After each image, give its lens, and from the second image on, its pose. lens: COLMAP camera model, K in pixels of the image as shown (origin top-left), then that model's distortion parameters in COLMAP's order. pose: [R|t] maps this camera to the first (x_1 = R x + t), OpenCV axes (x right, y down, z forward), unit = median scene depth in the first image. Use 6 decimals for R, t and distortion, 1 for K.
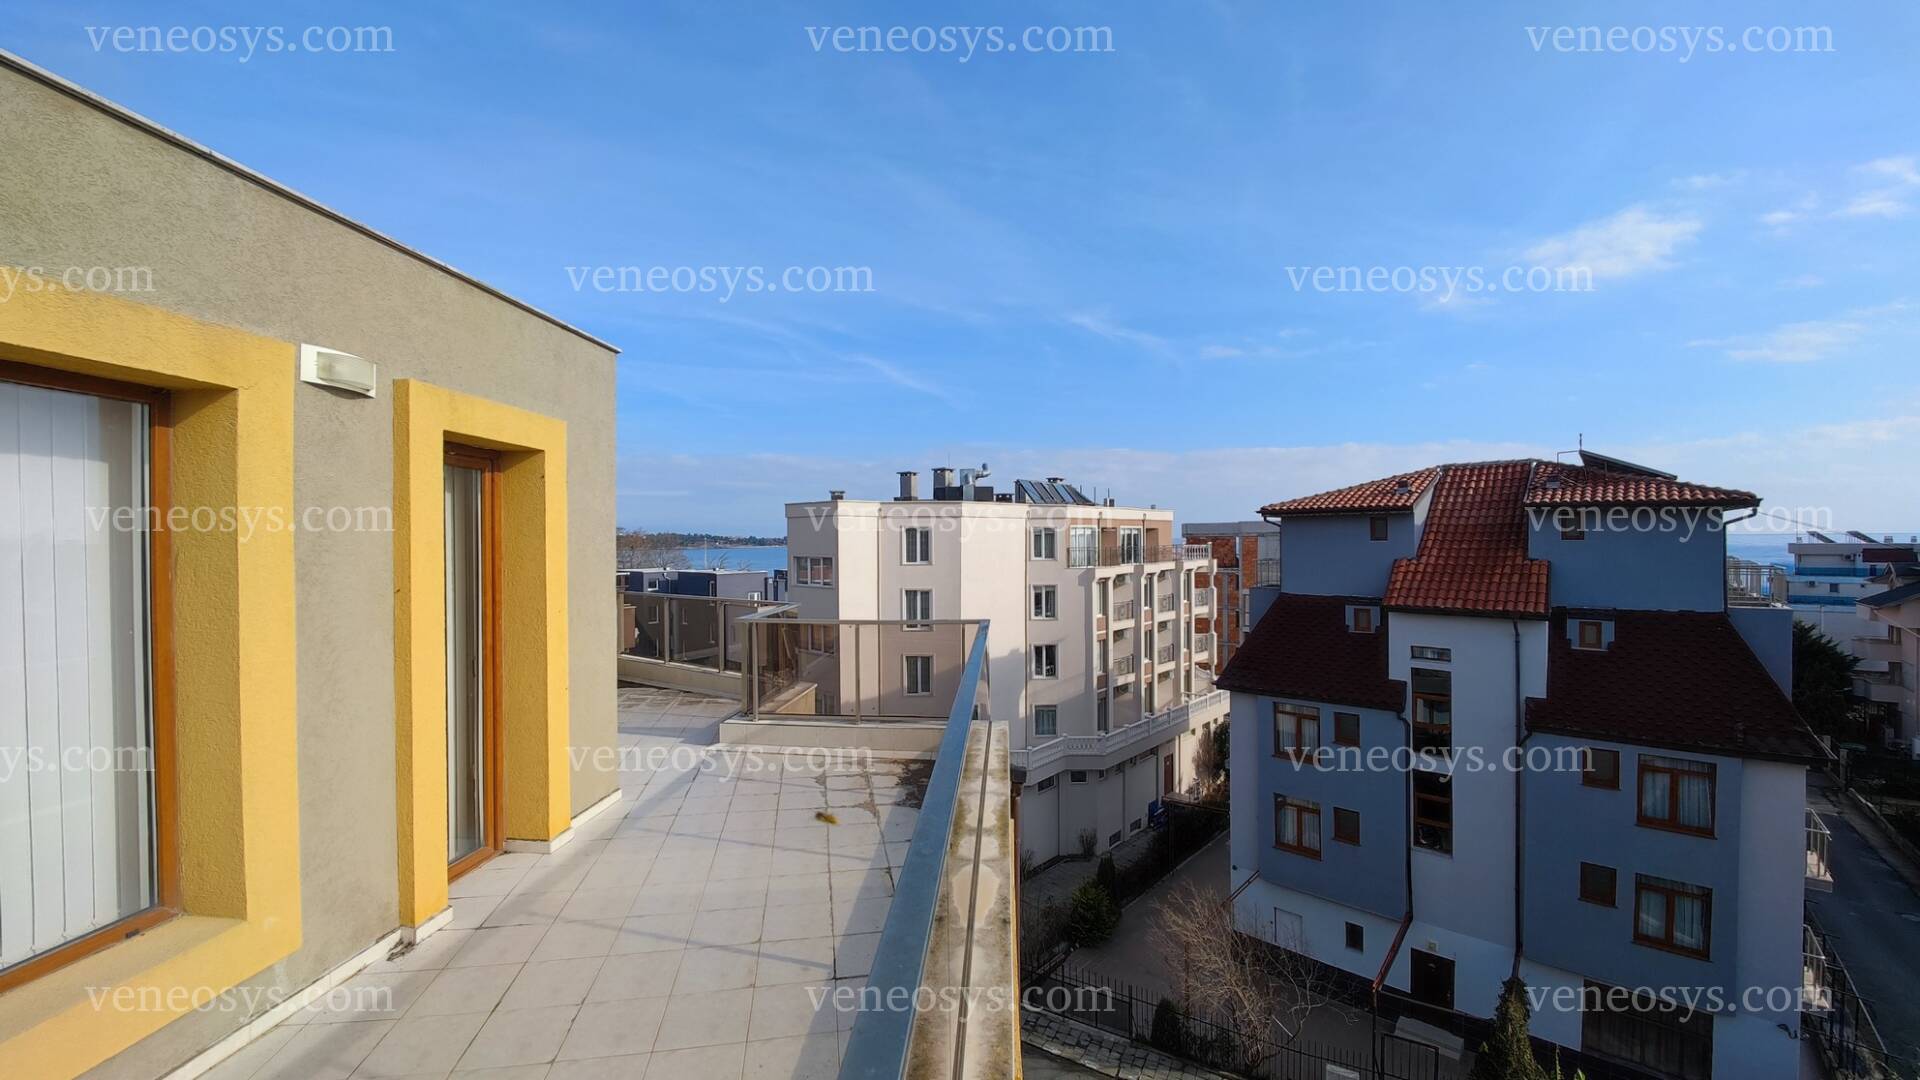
lens RADIAL K [[721.5, 0, 935.0], [0, 721.5, 543.9], [0, 0, 1]] dist [0.000031, -0.010525]
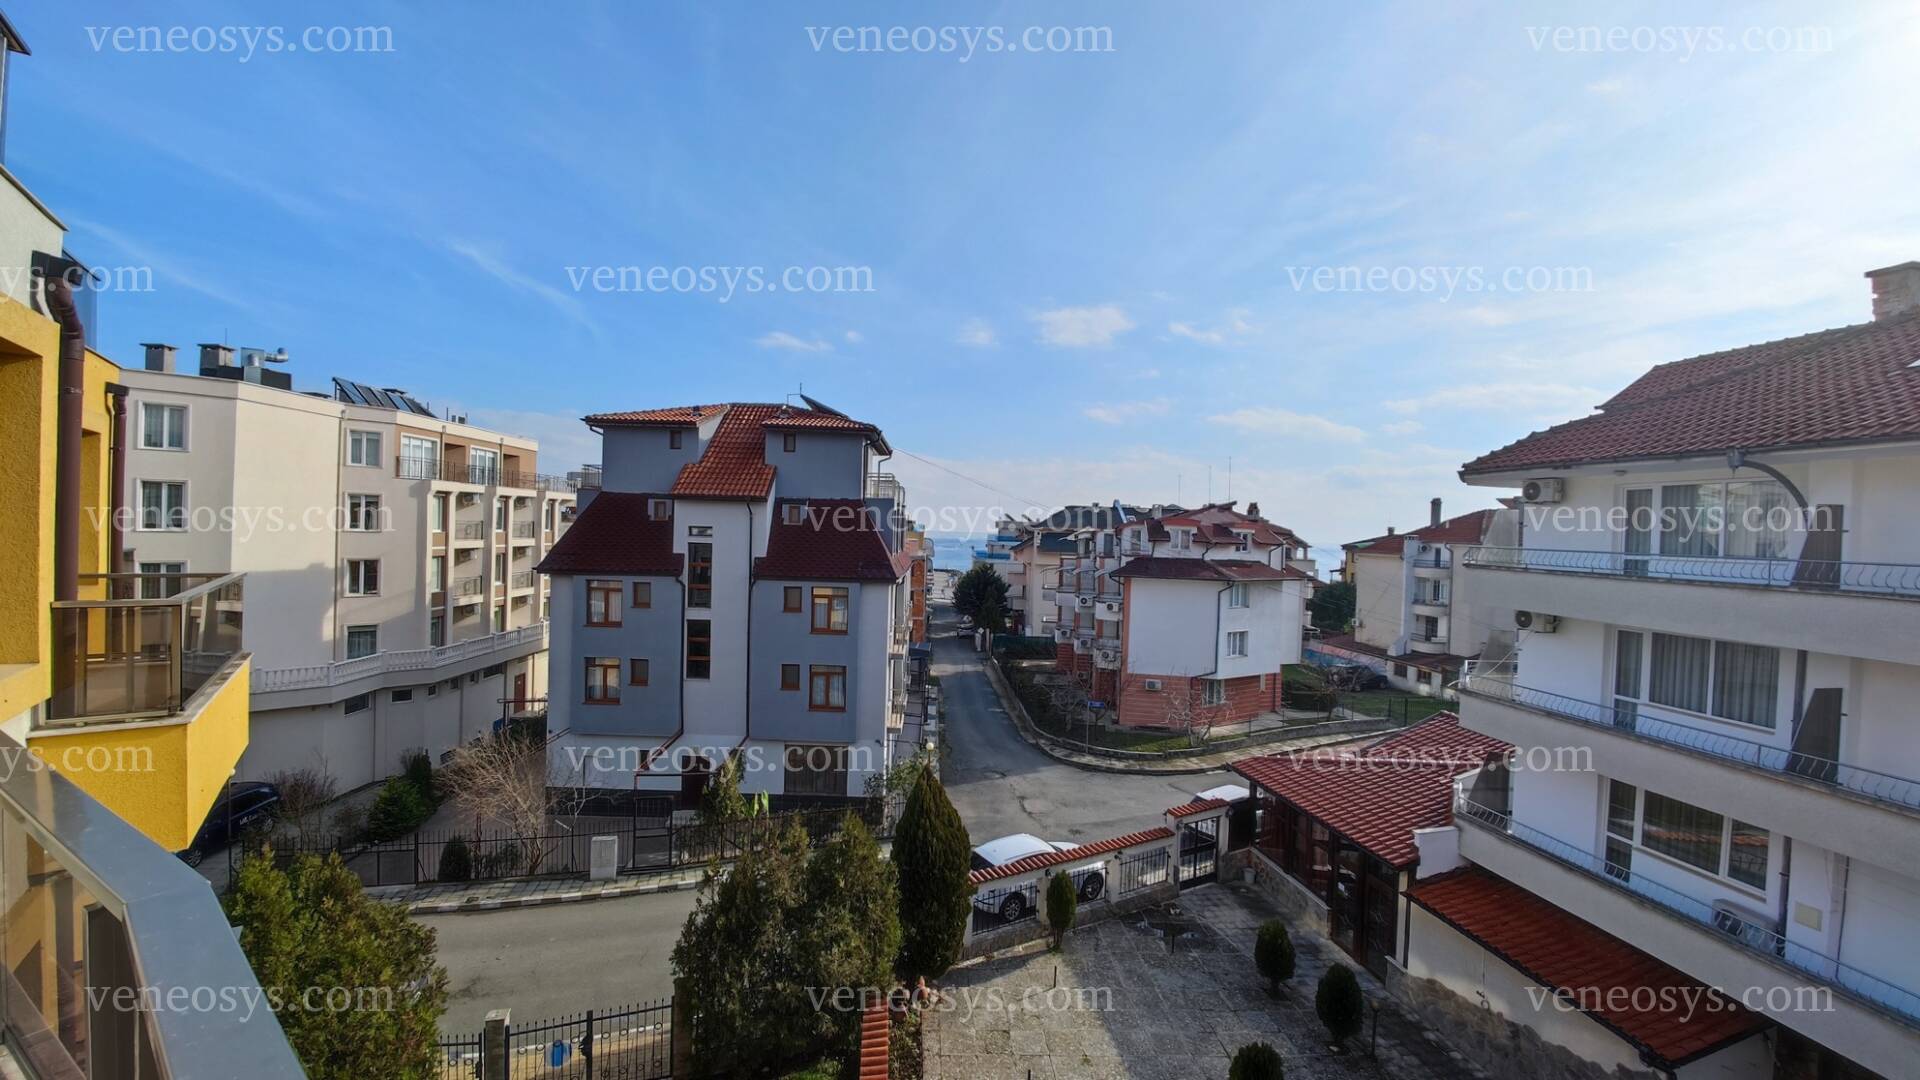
lens RADIAL K [[721.5, 0, 935.0], [0, 721.5, 543.9], [0, 0, 1]] dist [0.000031, -0.010525]
pose [[0.721842, 0.015244, 0.691890, 0.045805], [-0.035231, 0.999271, 0.014740, 0.082269], [-0.691160, -0.035015, 0.721853, -0.154067]]
